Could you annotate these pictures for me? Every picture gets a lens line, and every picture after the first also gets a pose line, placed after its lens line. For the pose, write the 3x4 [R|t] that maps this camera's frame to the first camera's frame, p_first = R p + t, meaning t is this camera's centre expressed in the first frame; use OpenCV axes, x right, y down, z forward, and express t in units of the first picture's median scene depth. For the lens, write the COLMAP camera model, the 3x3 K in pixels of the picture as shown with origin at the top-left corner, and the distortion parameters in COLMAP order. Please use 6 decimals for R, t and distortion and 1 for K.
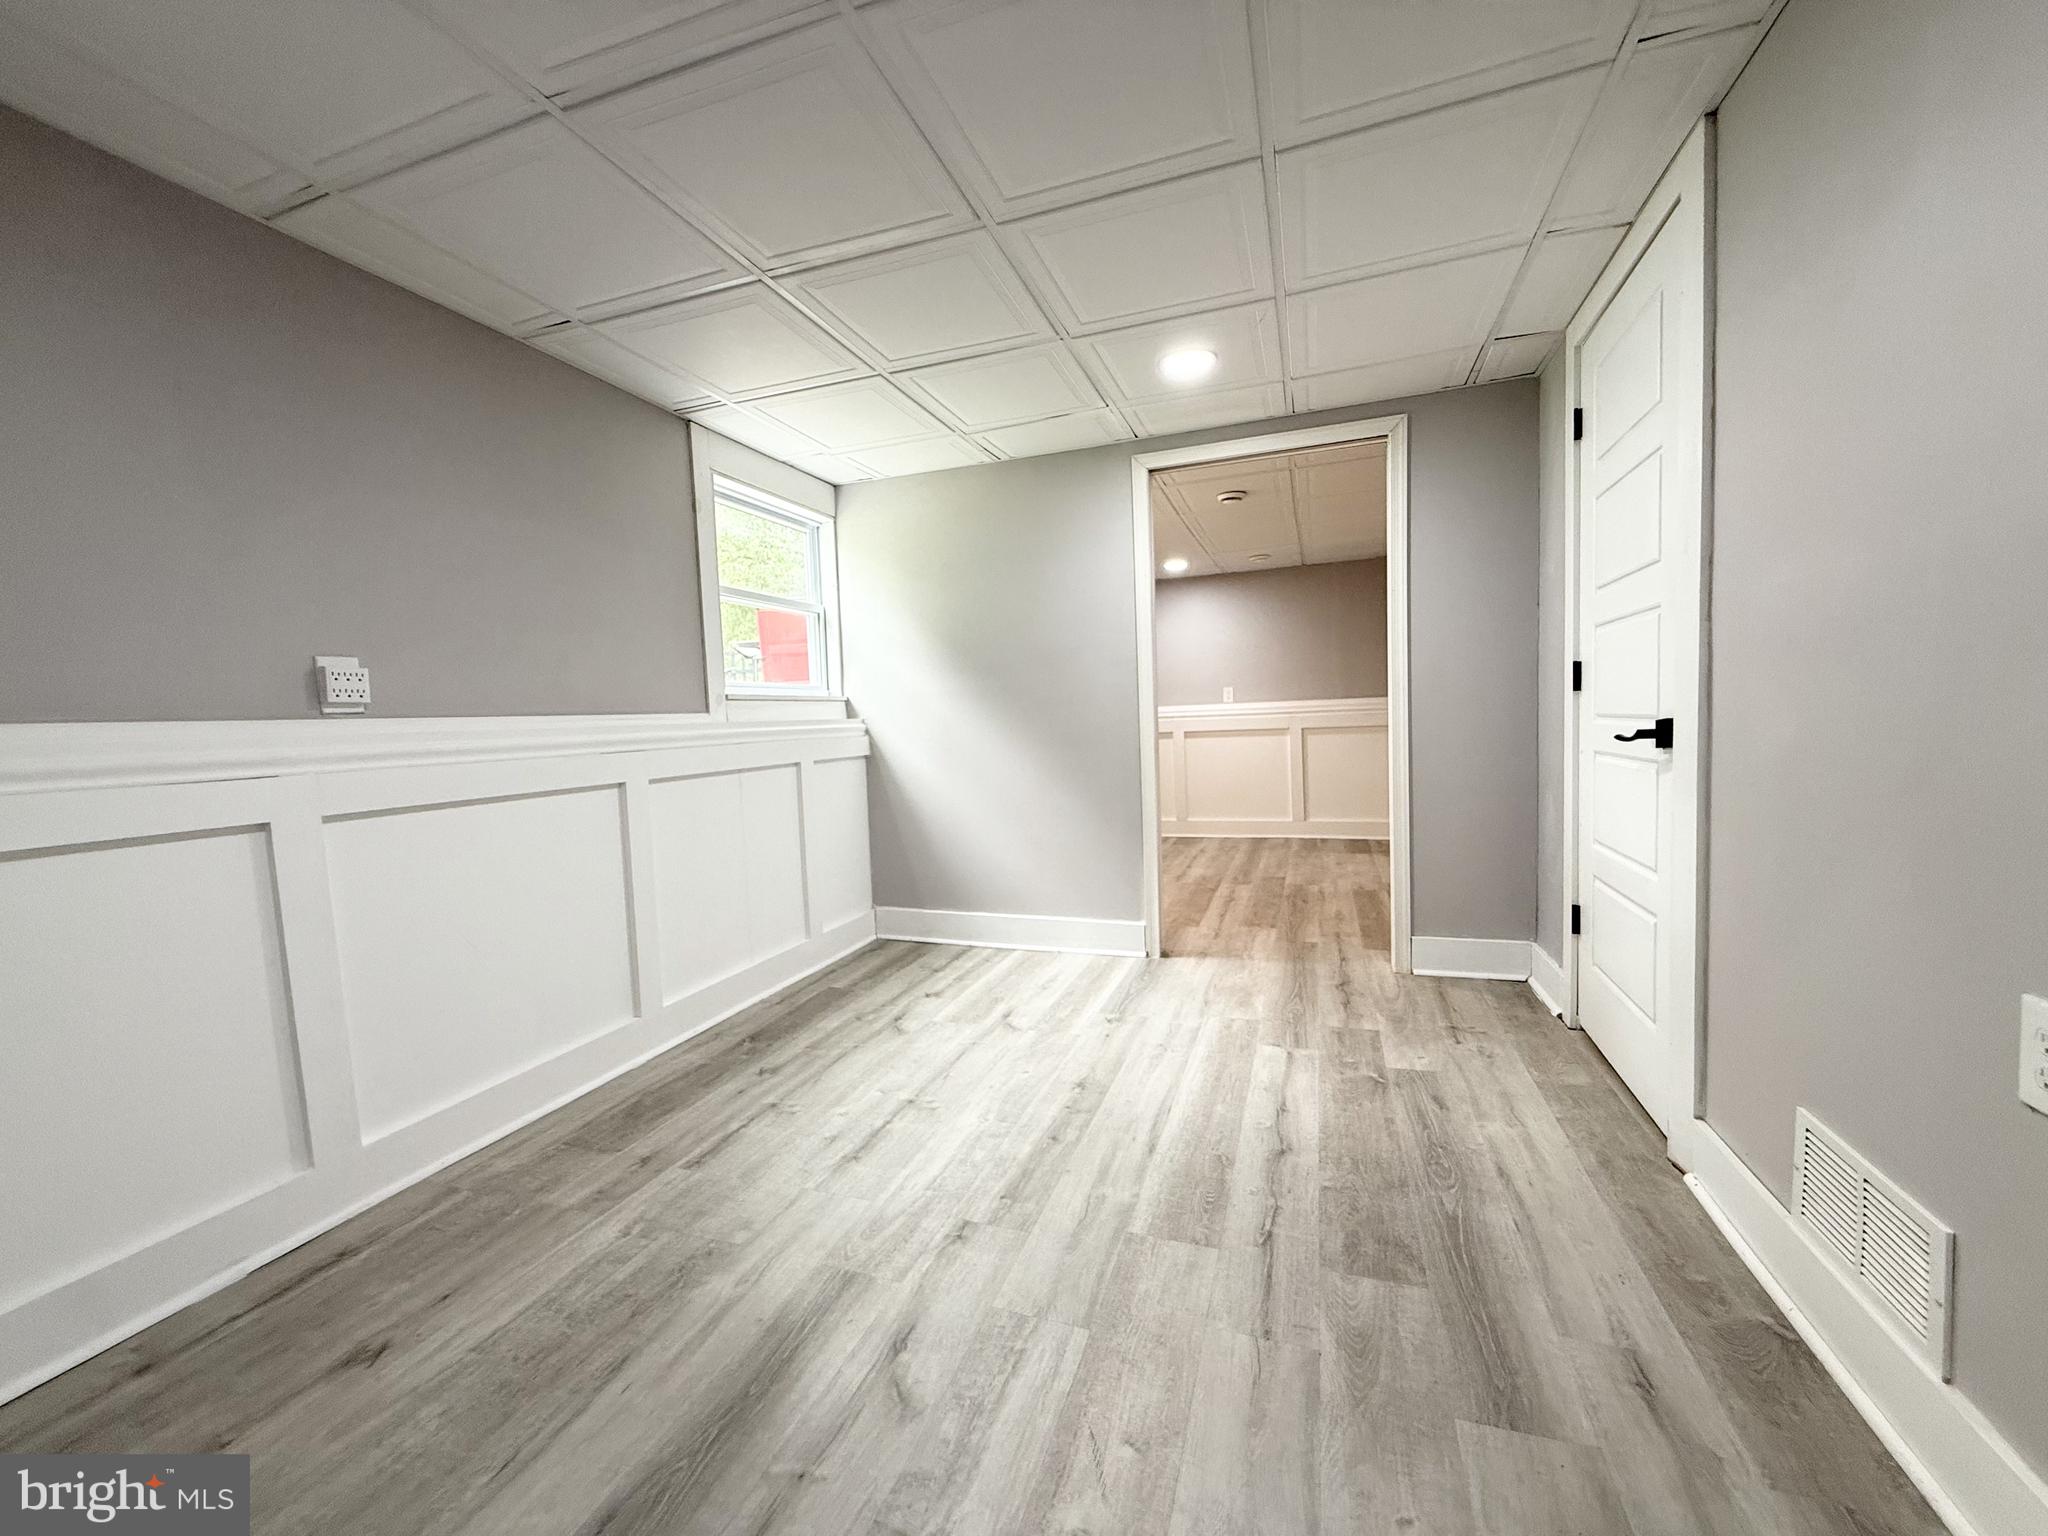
lens RADIAL K [[816.0, 0, 1023.5], [0, 816.0, 765.6], [0, 0, 1]] dist [-0.001967, 0.000868]
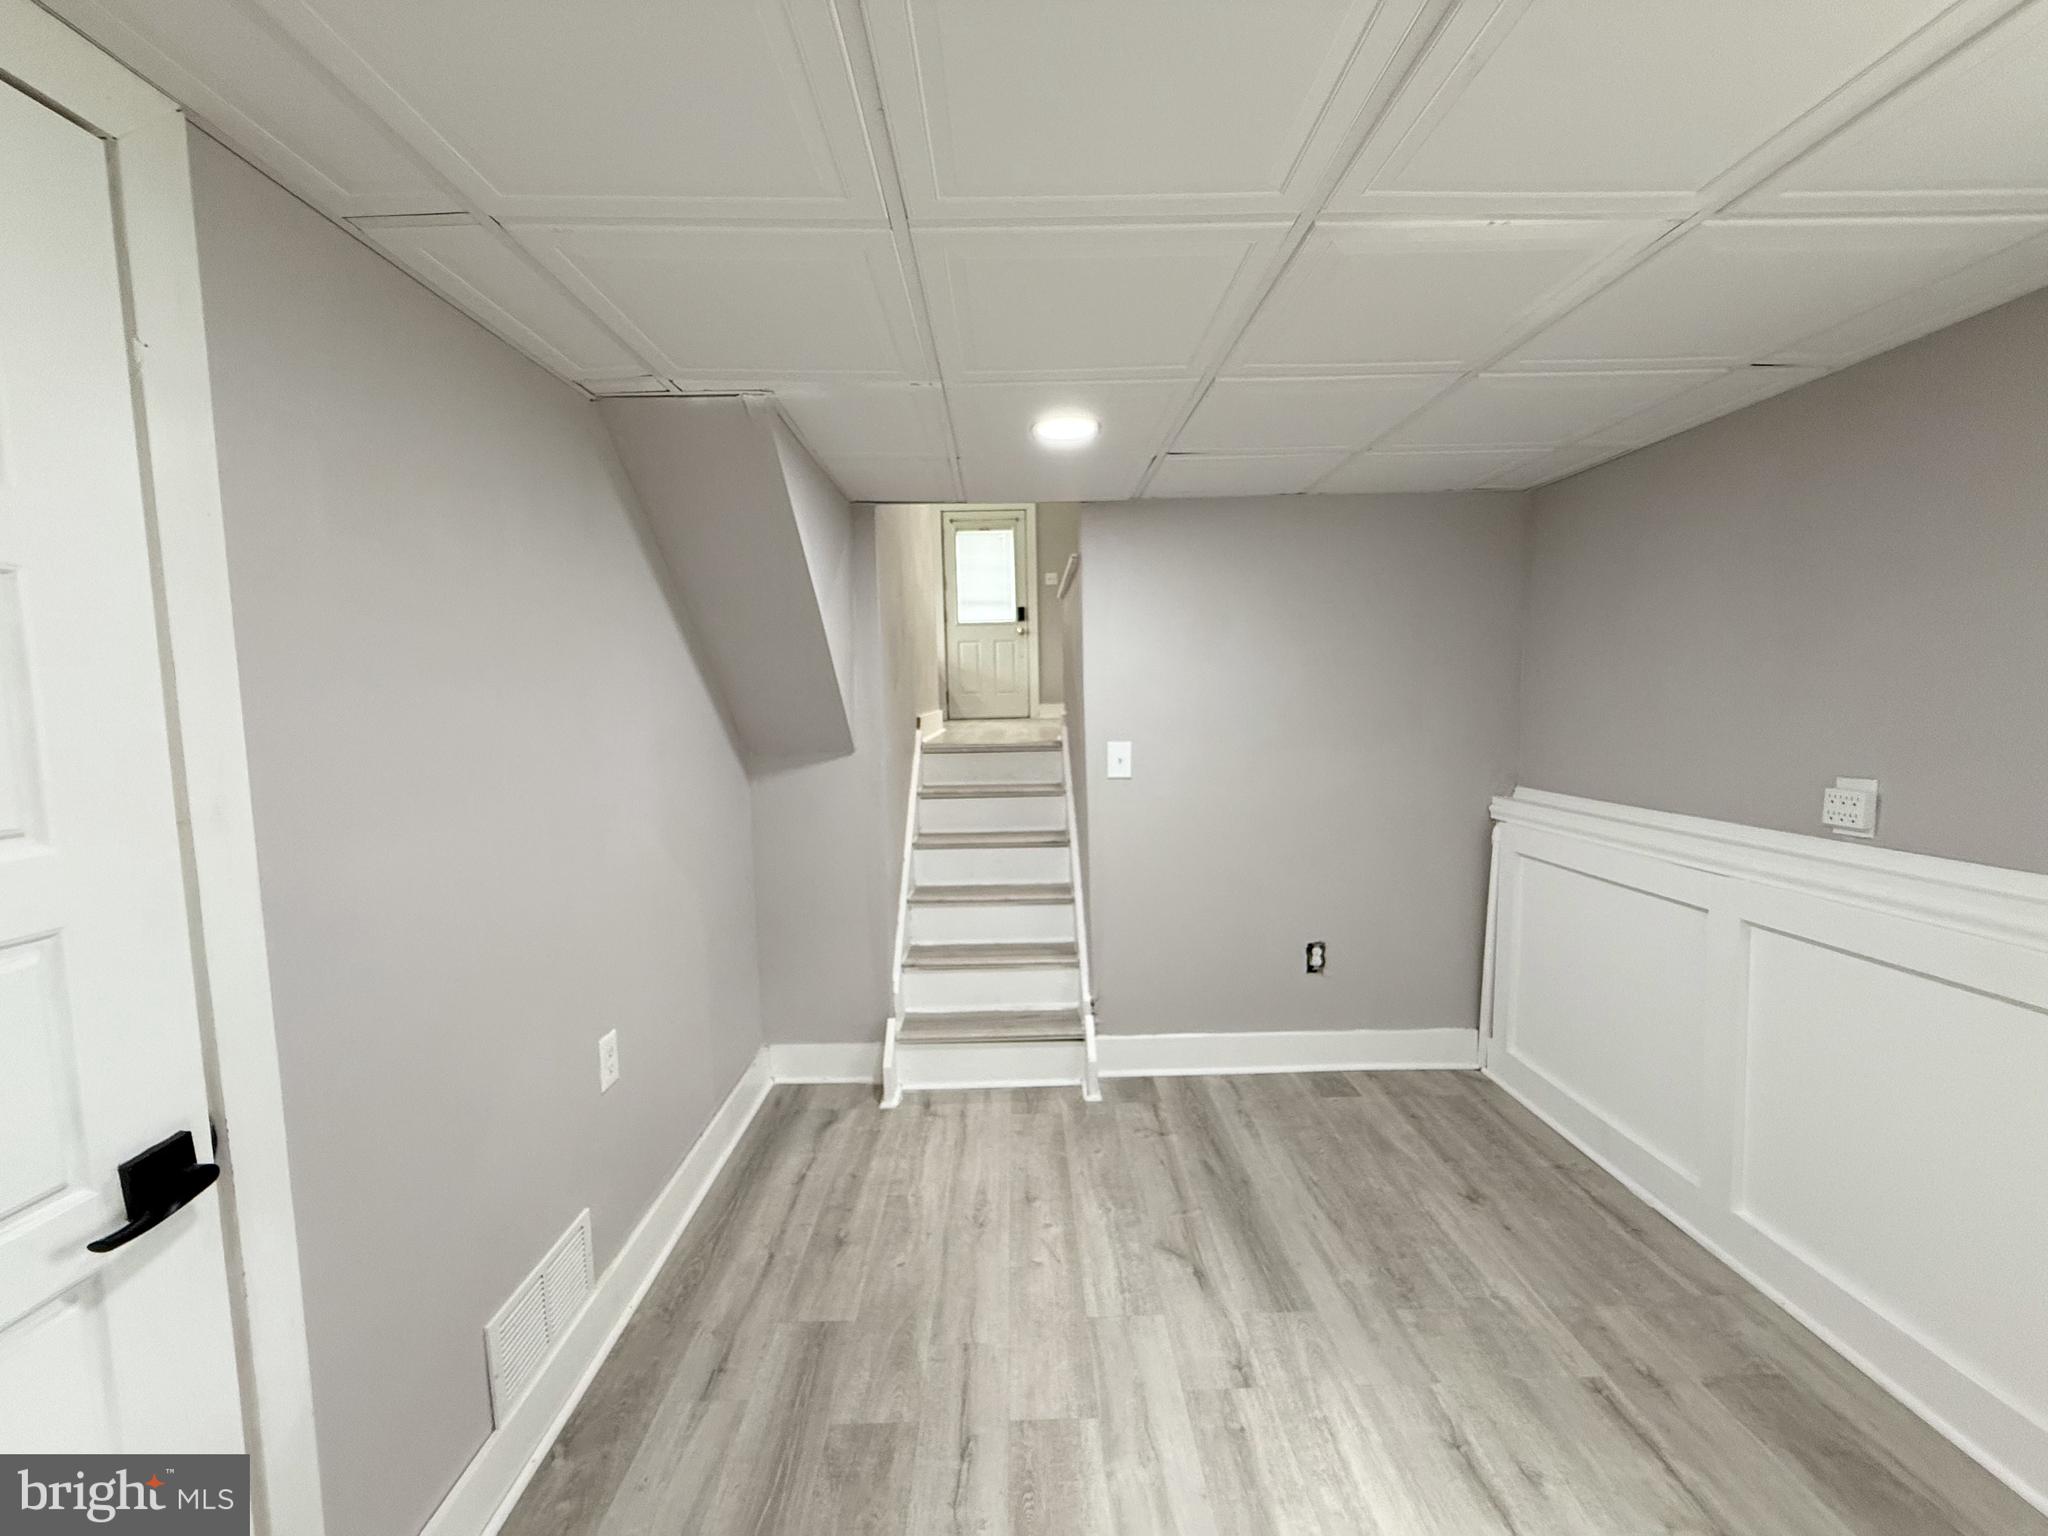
lens RADIAL K [[816.0, 0, 1023.5], [0, 816.0, 765.6], [0, 0, 1]] dist [-0.001967, 0.000868]
pose [[-0.934740, 0.083745, -0.345323, 0.524716], [0.034420, 0.988600, 0.146577, -0.402403], [0.353661, 0.125126, -0.926967, 1.909423]]
